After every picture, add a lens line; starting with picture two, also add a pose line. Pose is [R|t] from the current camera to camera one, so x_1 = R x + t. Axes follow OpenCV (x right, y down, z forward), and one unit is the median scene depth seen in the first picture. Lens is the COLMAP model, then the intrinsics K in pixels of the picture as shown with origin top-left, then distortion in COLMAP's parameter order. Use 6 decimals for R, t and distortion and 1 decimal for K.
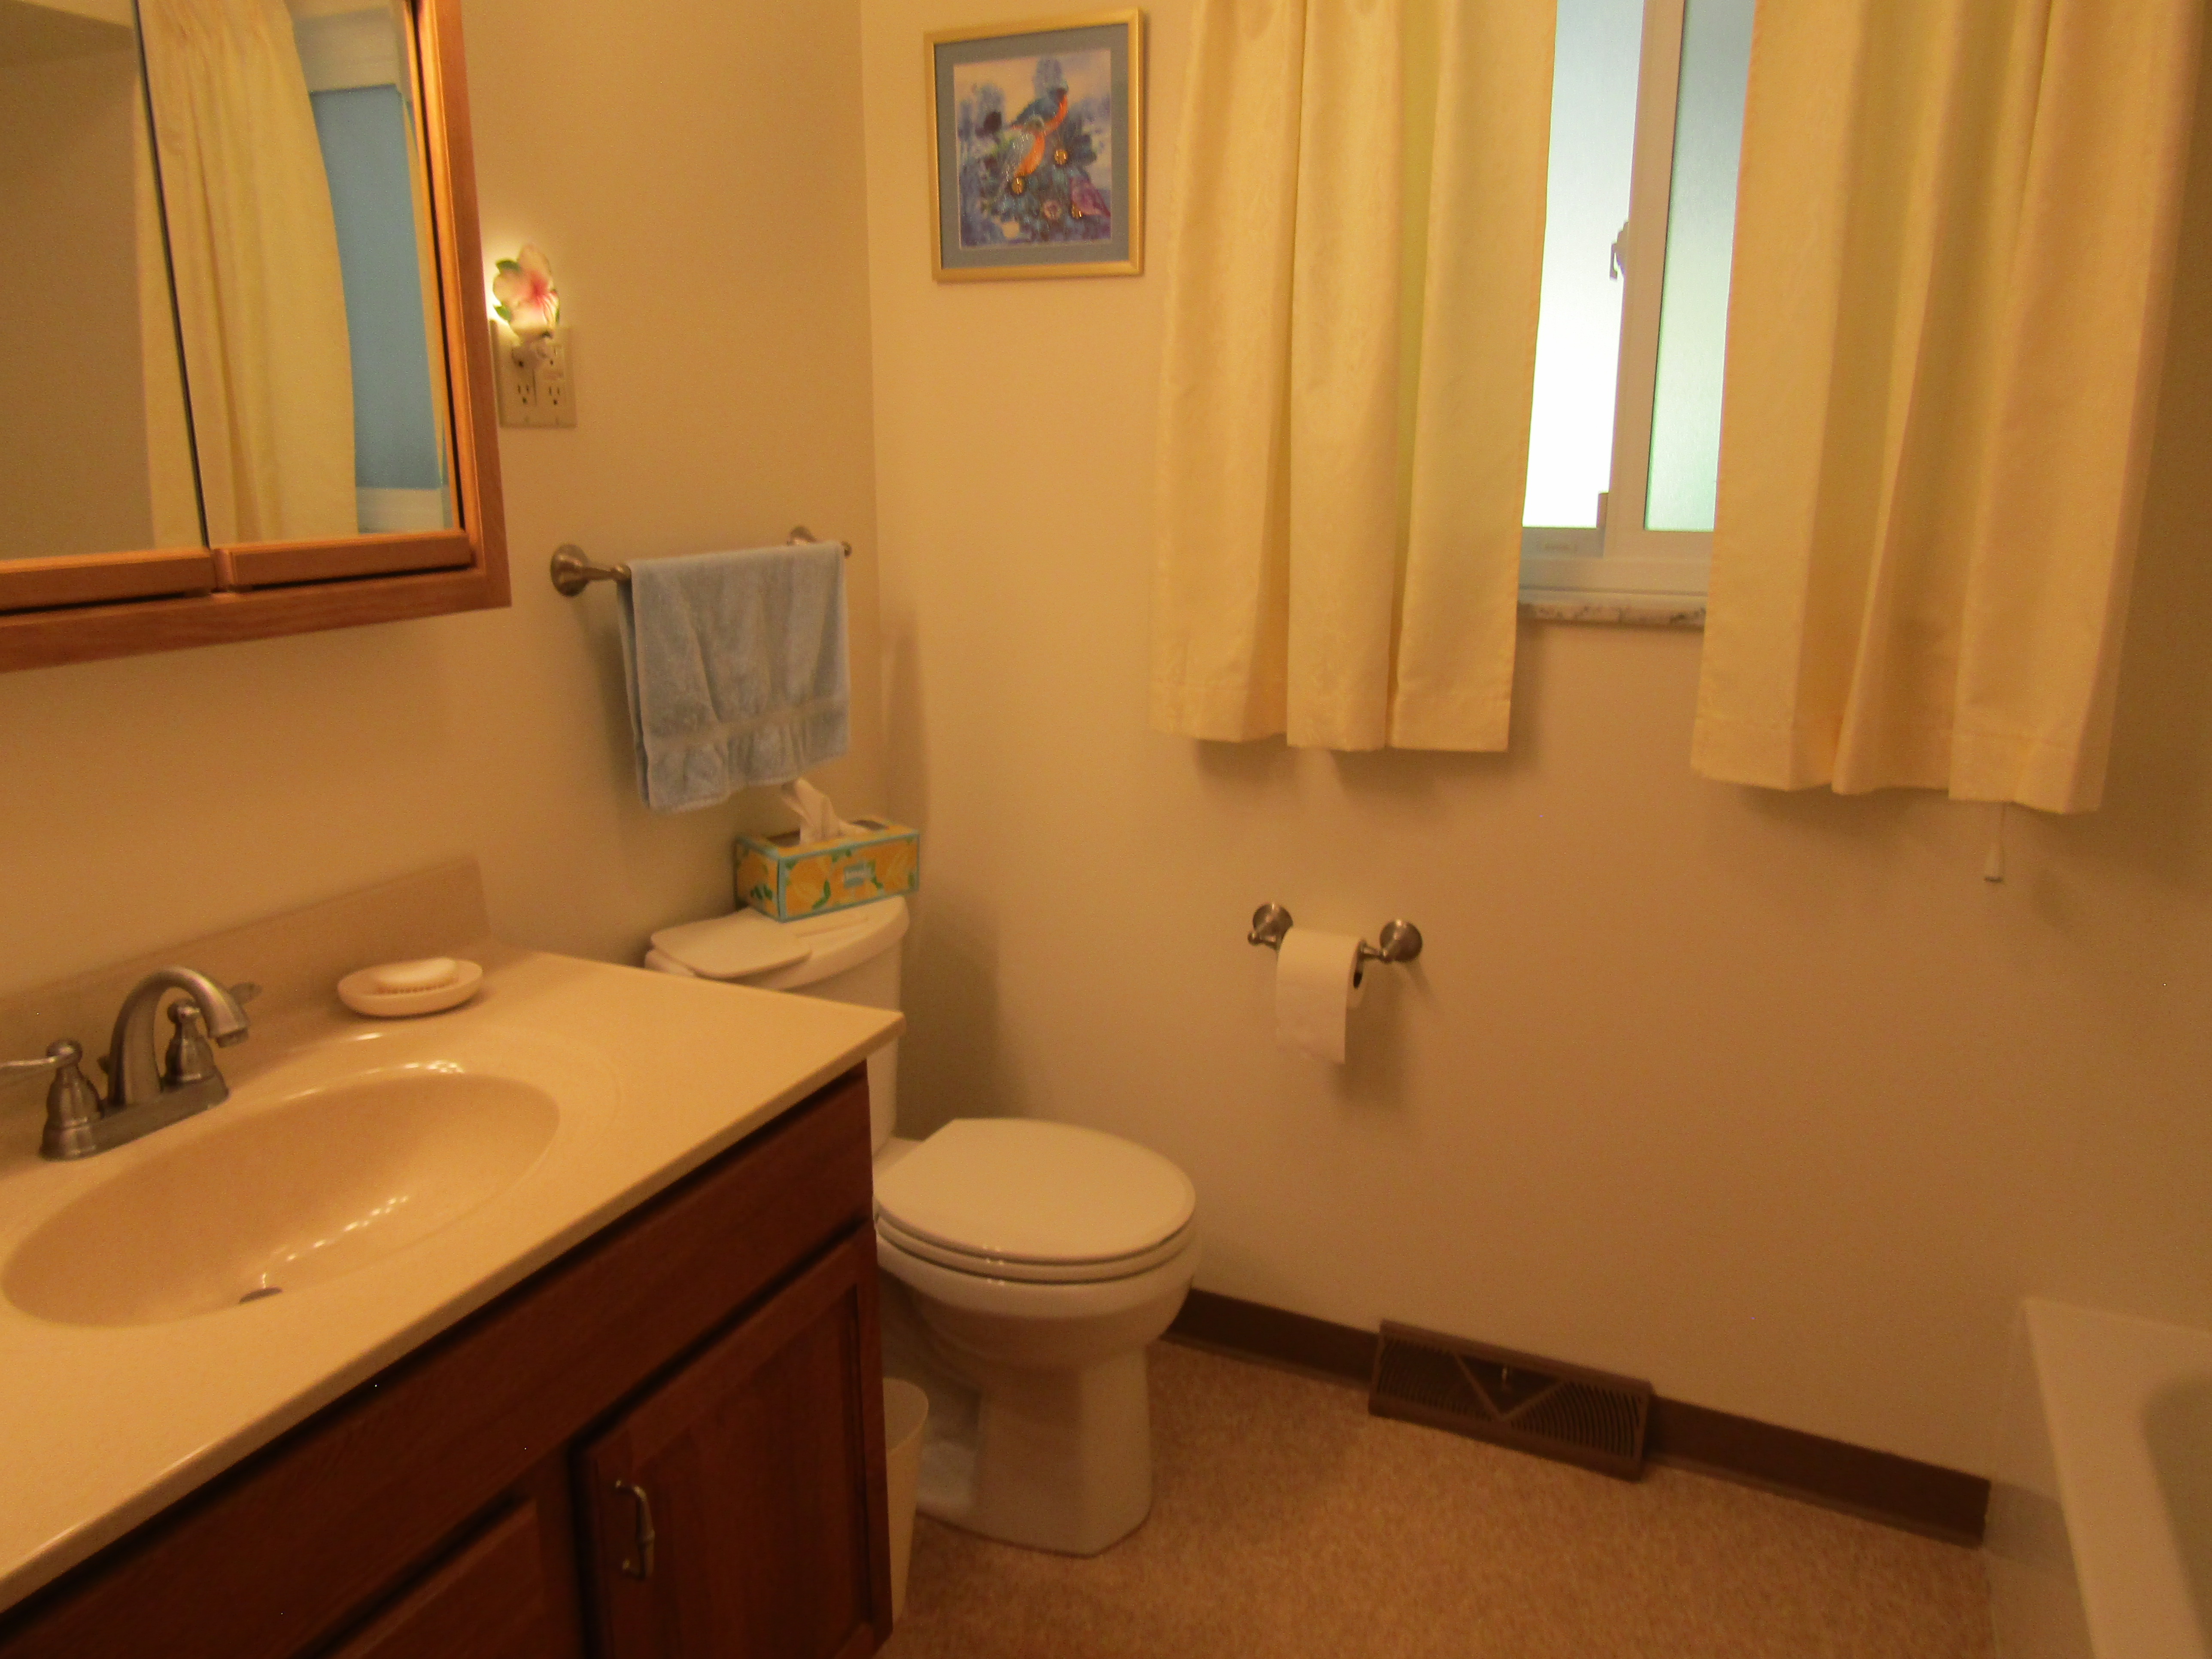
lens RADIAL K [[1572.0, 0, 1104.2], [0, 1572.0, 832.7], [0, 0, 1]] dist [-0.016726, 0.010662]
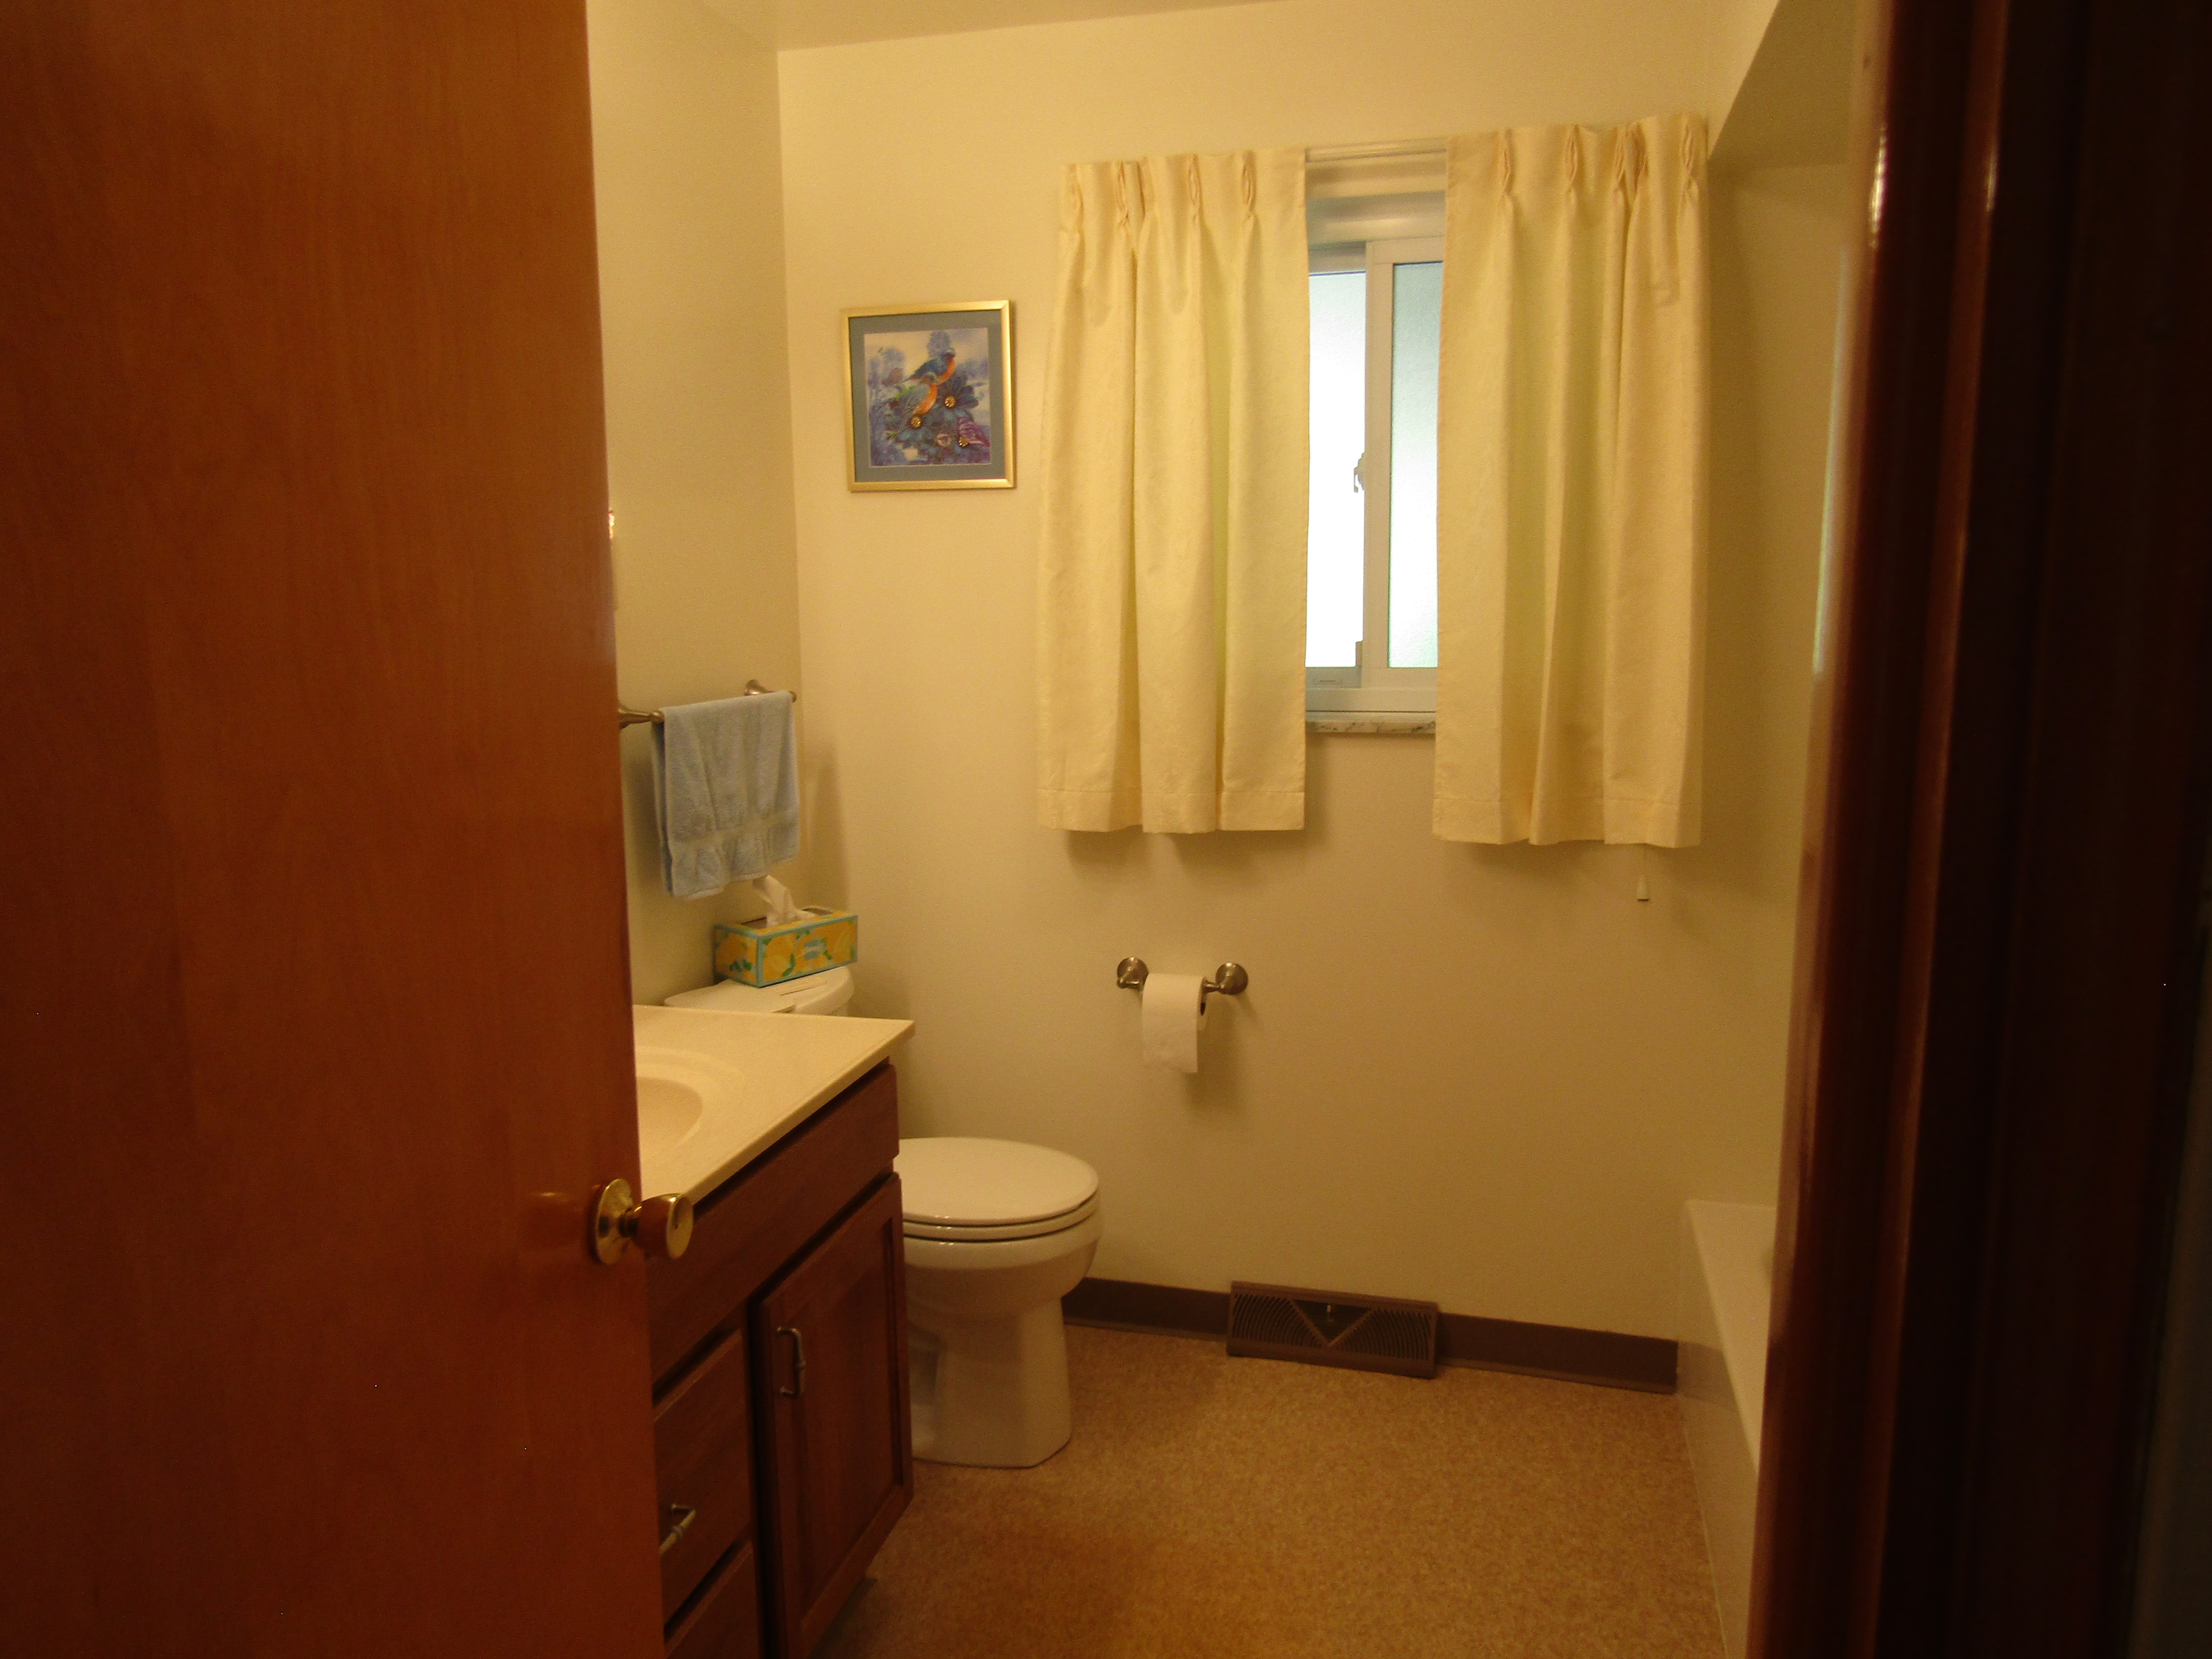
lens RADIAL K [[1572.0, 0, 1109.3], [0, 1572.0, 830.8], [0, 0, 1]] dist [-0.016726, 0.010662]
pose [[0.985098, -0.039841, 0.167315, -0.140300], [0.054941, 0.994726, -0.086610, 0.058694], [-0.162982, 0.094512, 0.982092, -0.318445]]
